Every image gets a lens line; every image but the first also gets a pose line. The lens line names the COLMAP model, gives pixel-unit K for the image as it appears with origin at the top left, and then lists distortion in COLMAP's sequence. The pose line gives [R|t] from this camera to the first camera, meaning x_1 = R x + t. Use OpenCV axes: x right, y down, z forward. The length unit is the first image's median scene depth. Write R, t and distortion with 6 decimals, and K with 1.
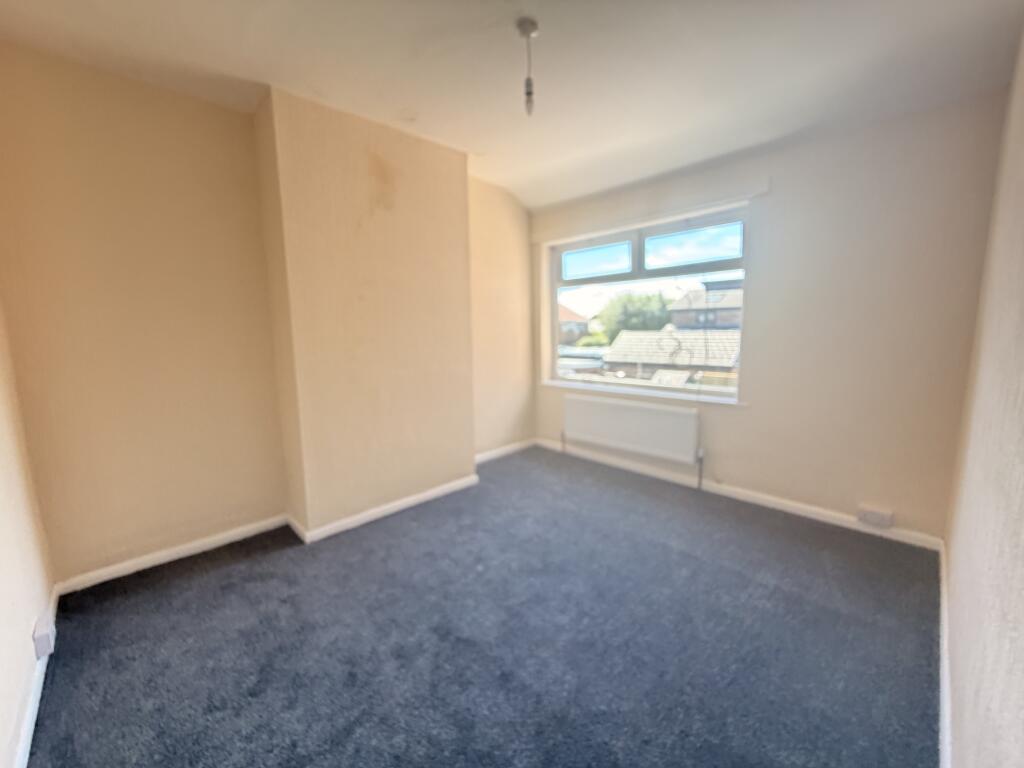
lens RADIAL K [[409.5, 0, 509.4], [0, 409.5, 386.9], [0, 0, 1]] dist [-0.000464, 0.000267]
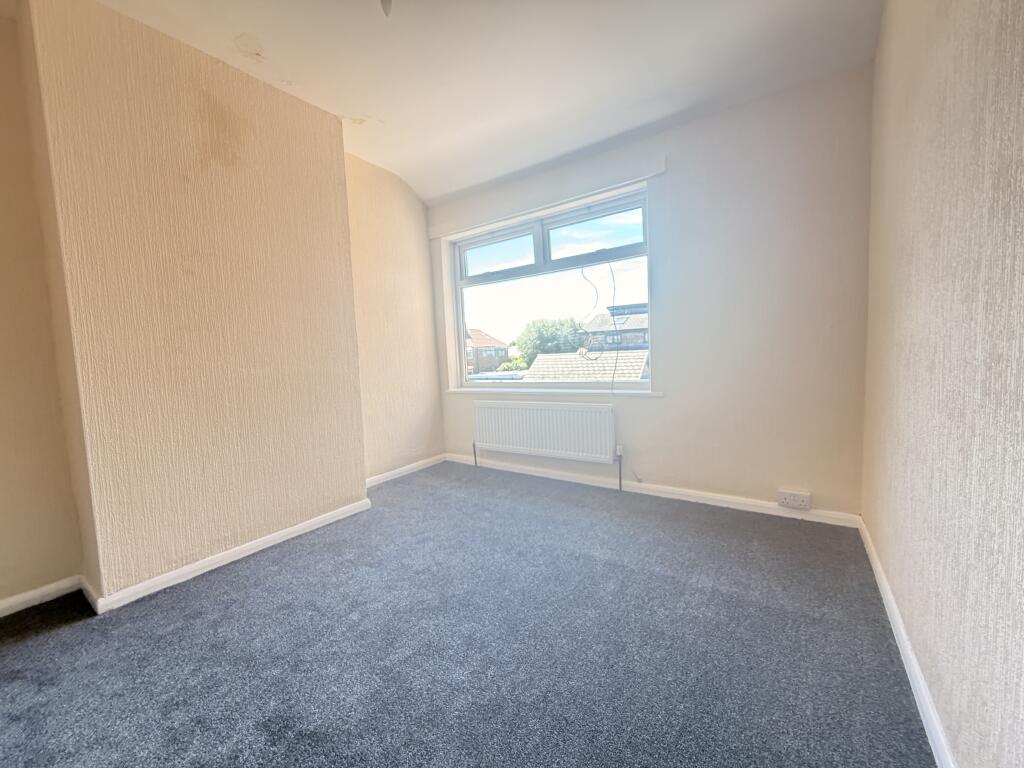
lens RADIAL K [[409.5, 0, 505.7], [0, 409.5, 386.7], [0, 0, 1]] dist [-0.000464, 0.000267]
pose [[0.982372, -0.043616, 0.181776, 0.075461], [0.054865, 0.996847, -0.057322, 0.078042], [-0.178703, 0.066285, 0.981668, 0.179139]]
